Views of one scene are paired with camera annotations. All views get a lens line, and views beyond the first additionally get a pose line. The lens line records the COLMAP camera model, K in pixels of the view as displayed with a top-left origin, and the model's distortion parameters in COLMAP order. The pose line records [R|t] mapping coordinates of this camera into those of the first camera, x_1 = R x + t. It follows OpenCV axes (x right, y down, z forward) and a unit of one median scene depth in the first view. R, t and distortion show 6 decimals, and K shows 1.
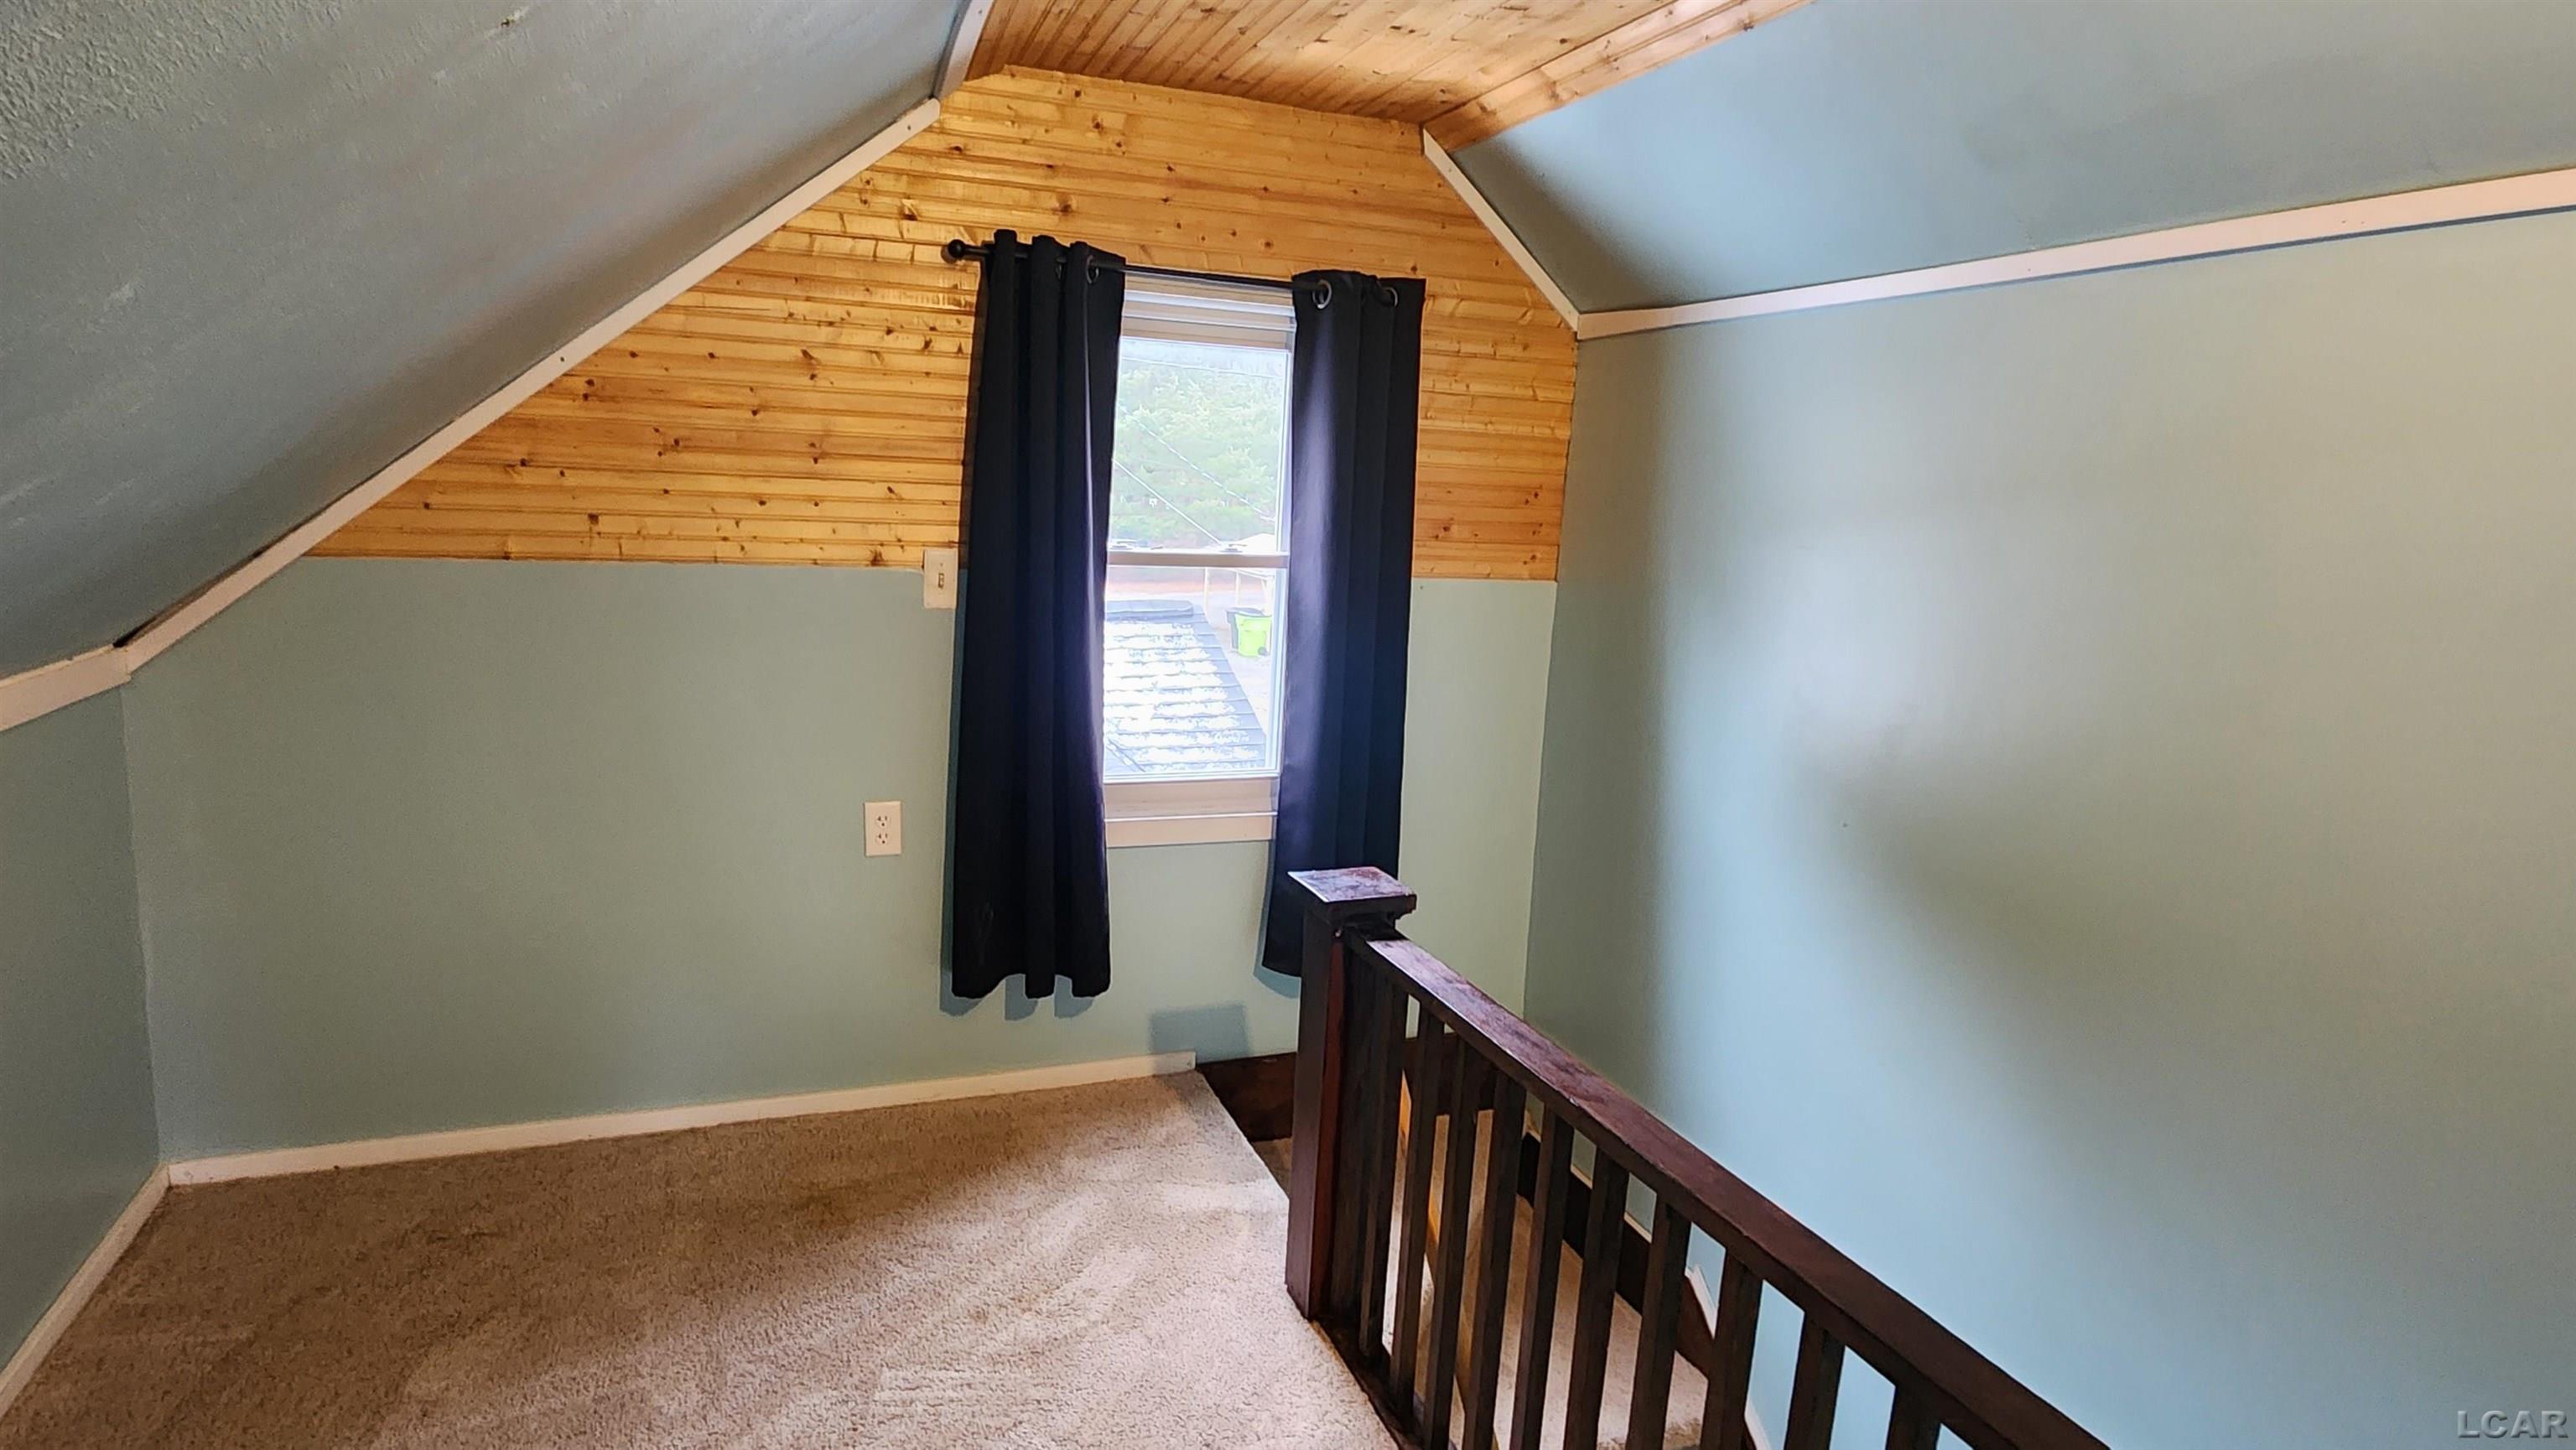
lens RADIAL K [[1233.5, 0, 1282.8], [0, 1233.5, 718.3], [0, 0, 1]] dist [0.000066, 0.000705]
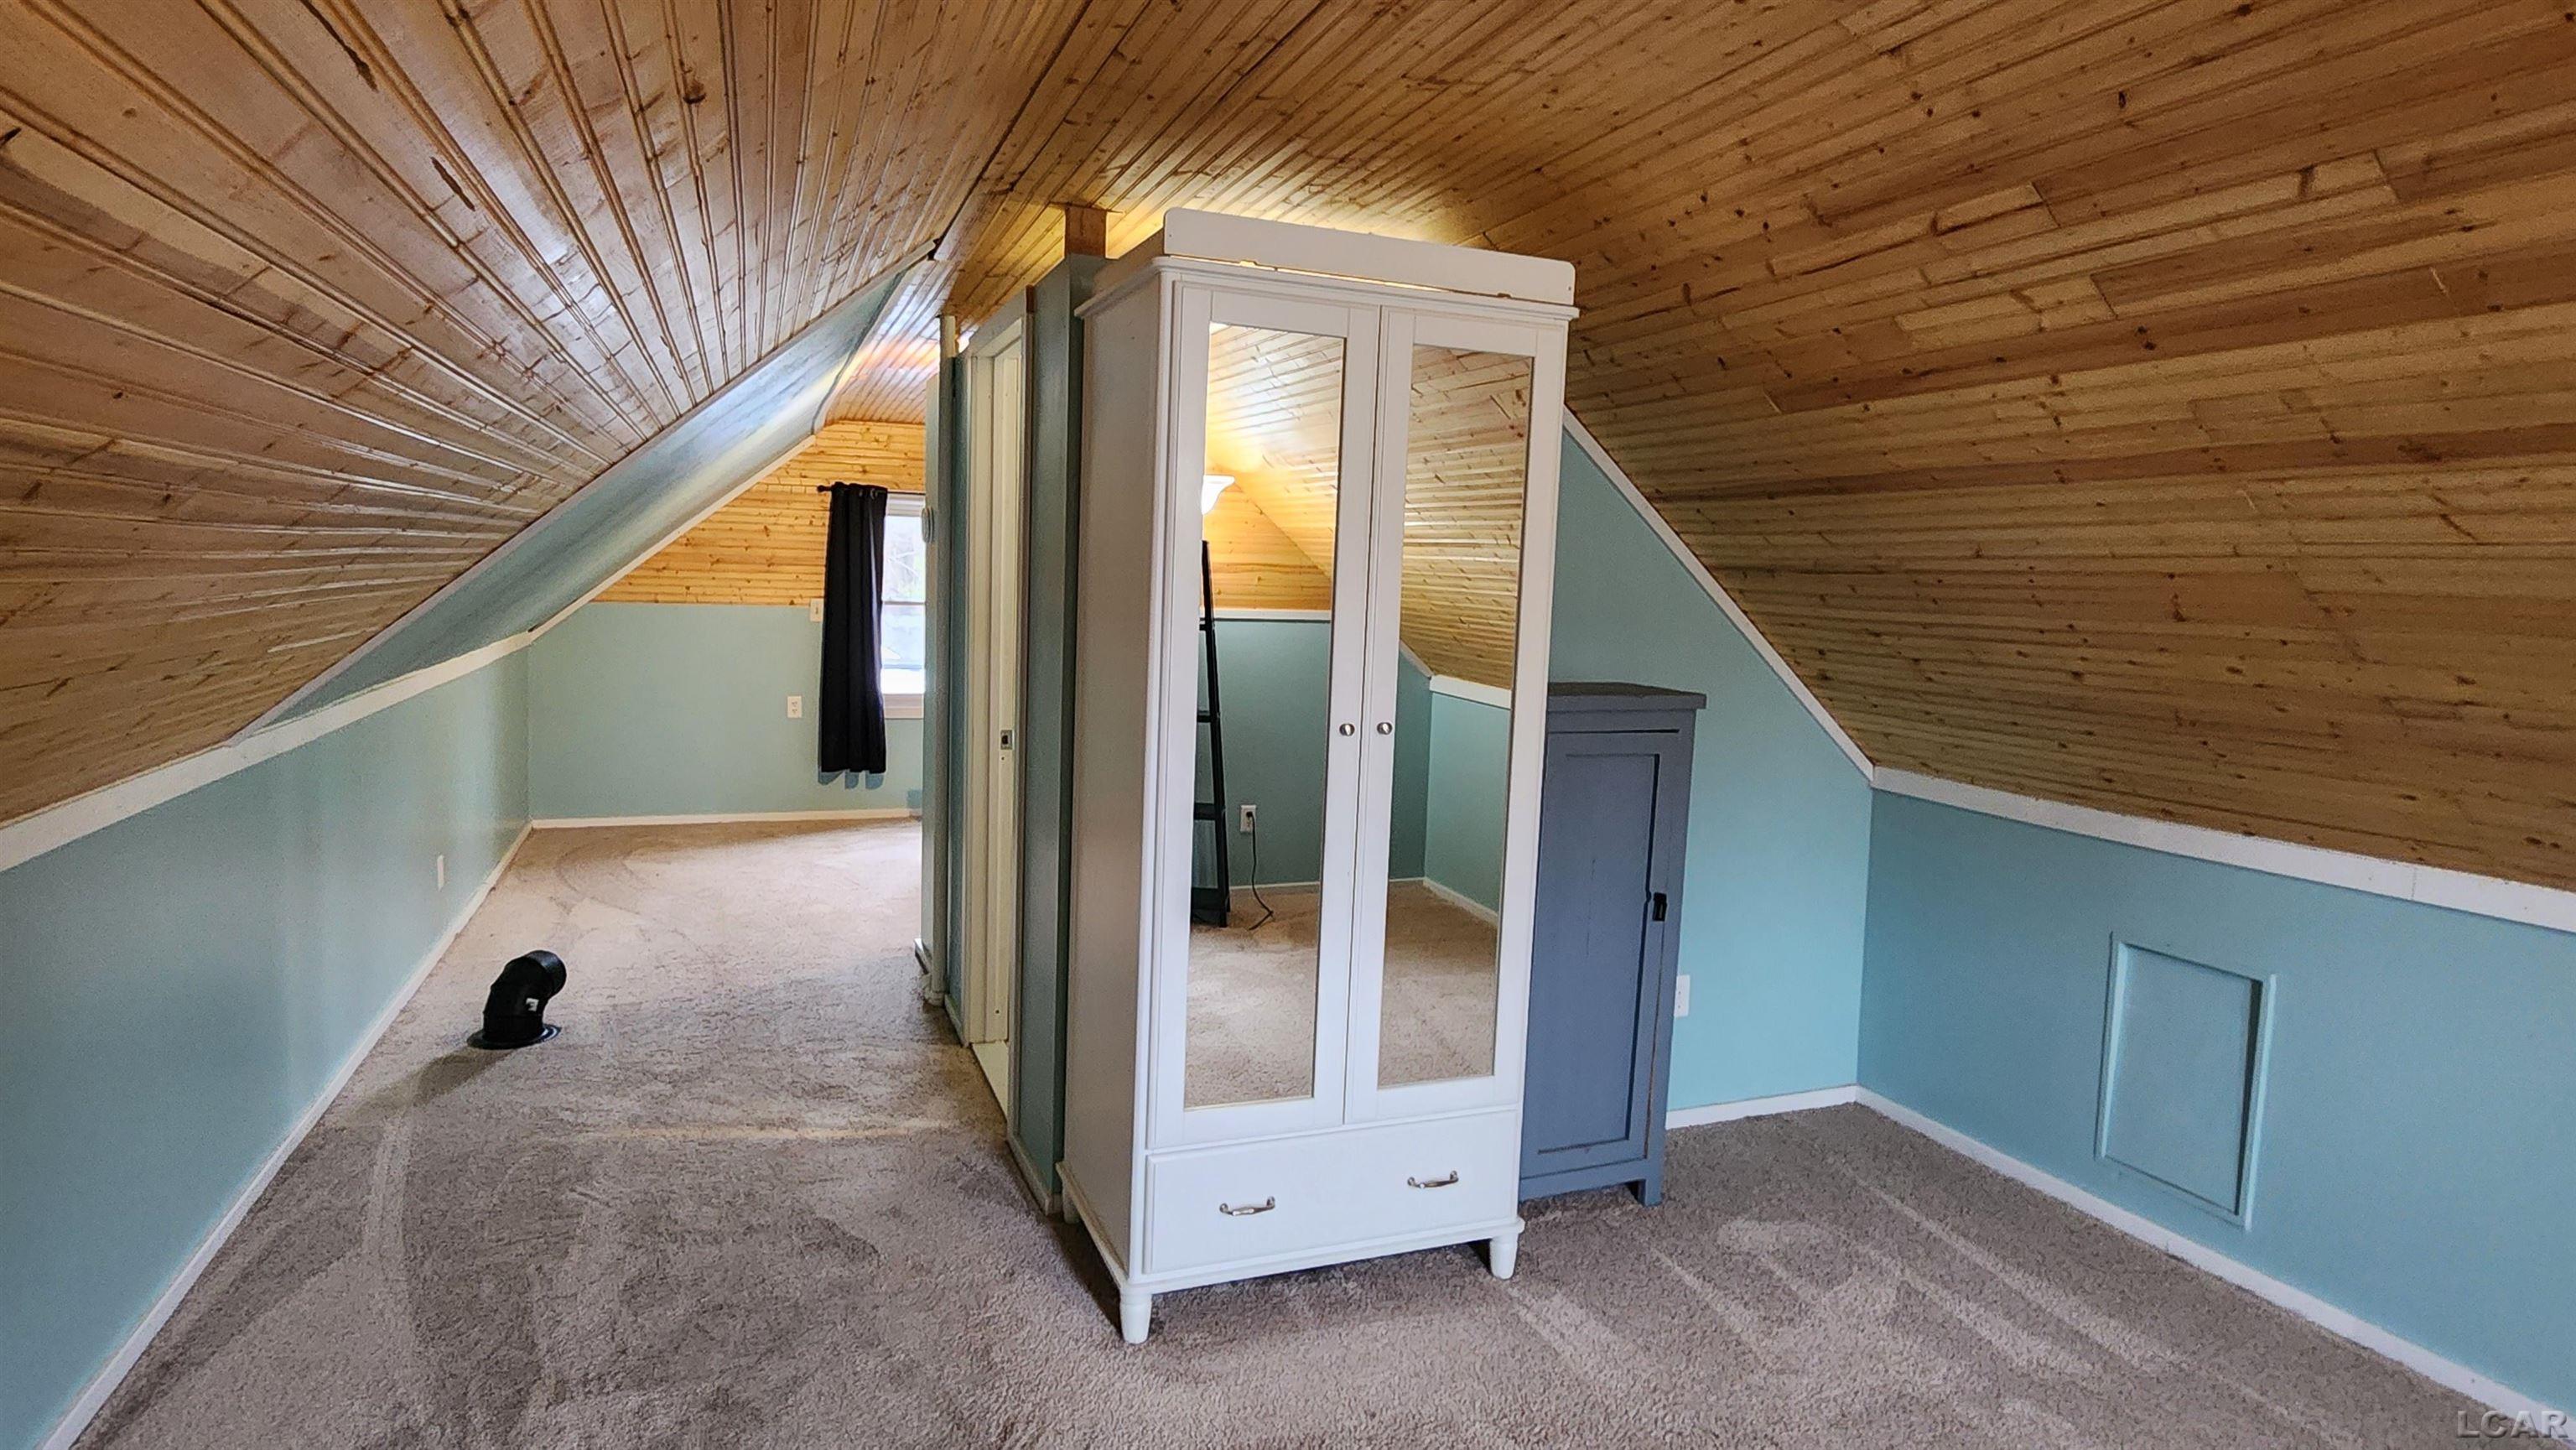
lens RADIAL K [[1233.5, 0, 1278.9], [0, 1233.5, 736.7], [0, 0, 1]] dist [0.000066, 0.000705]
pose [[0.999797, -0.019577, 0.004666, 0.695148], [0.019847, 0.997521, -0.067505, 0.356494], [-0.003333, 0.067584, 0.997708, -1.620244]]
